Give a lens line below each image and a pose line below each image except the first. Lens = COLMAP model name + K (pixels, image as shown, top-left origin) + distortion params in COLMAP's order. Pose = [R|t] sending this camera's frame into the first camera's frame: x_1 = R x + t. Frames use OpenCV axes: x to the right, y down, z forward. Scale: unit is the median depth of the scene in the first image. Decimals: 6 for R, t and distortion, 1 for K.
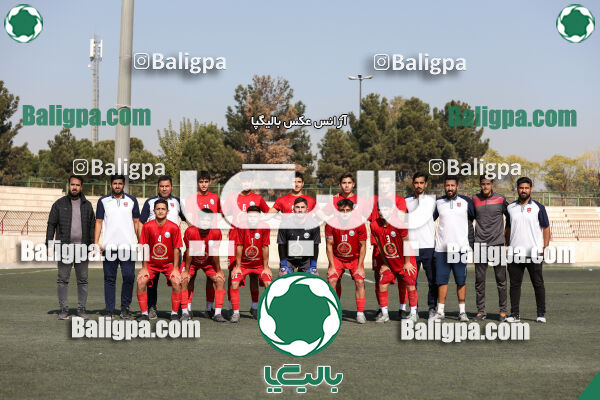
lens RADIAL K [[1187.5, 0, 300.0], [0, 1187.5, 200.0], [0, 0, 1]] dist [-0.037381, -0.010405]
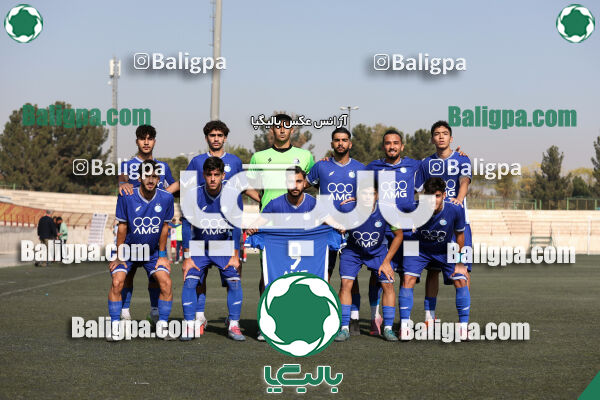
lens RADIAL K [[1225.1, 0, 300.0], [0, 1225.1, 200.0], [0, 0, 1]] dist [-0.043893, -0.059525]
pose [[0.999904, 0.001362, 0.013809, -0.027716], [-0.001354, 0.999999, -0.000634, -0.002952], [-0.013810, 0.000615, 0.999904, -0.399476]]
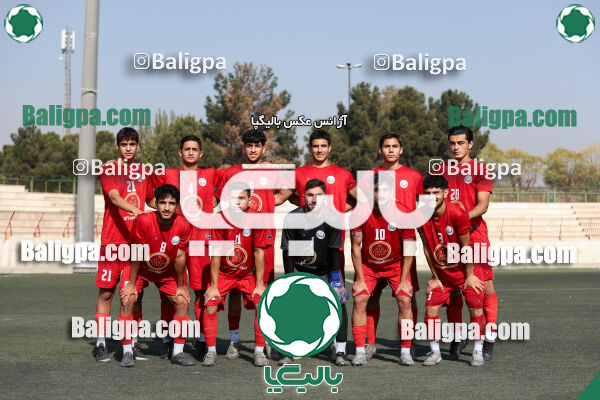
lens RADIAL K [[1225.1, 0, 300.0], [0, 1225.1, 200.0], [0, 0, 1]] dist [-0.043893, -0.059525]
pose [[0.999889, -0.004722, 0.014108, -0.002103], [0.004717, 0.999989, 0.000413, 0.001625], [-0.014109, -0.000346, 0.999900, 0.047623]]
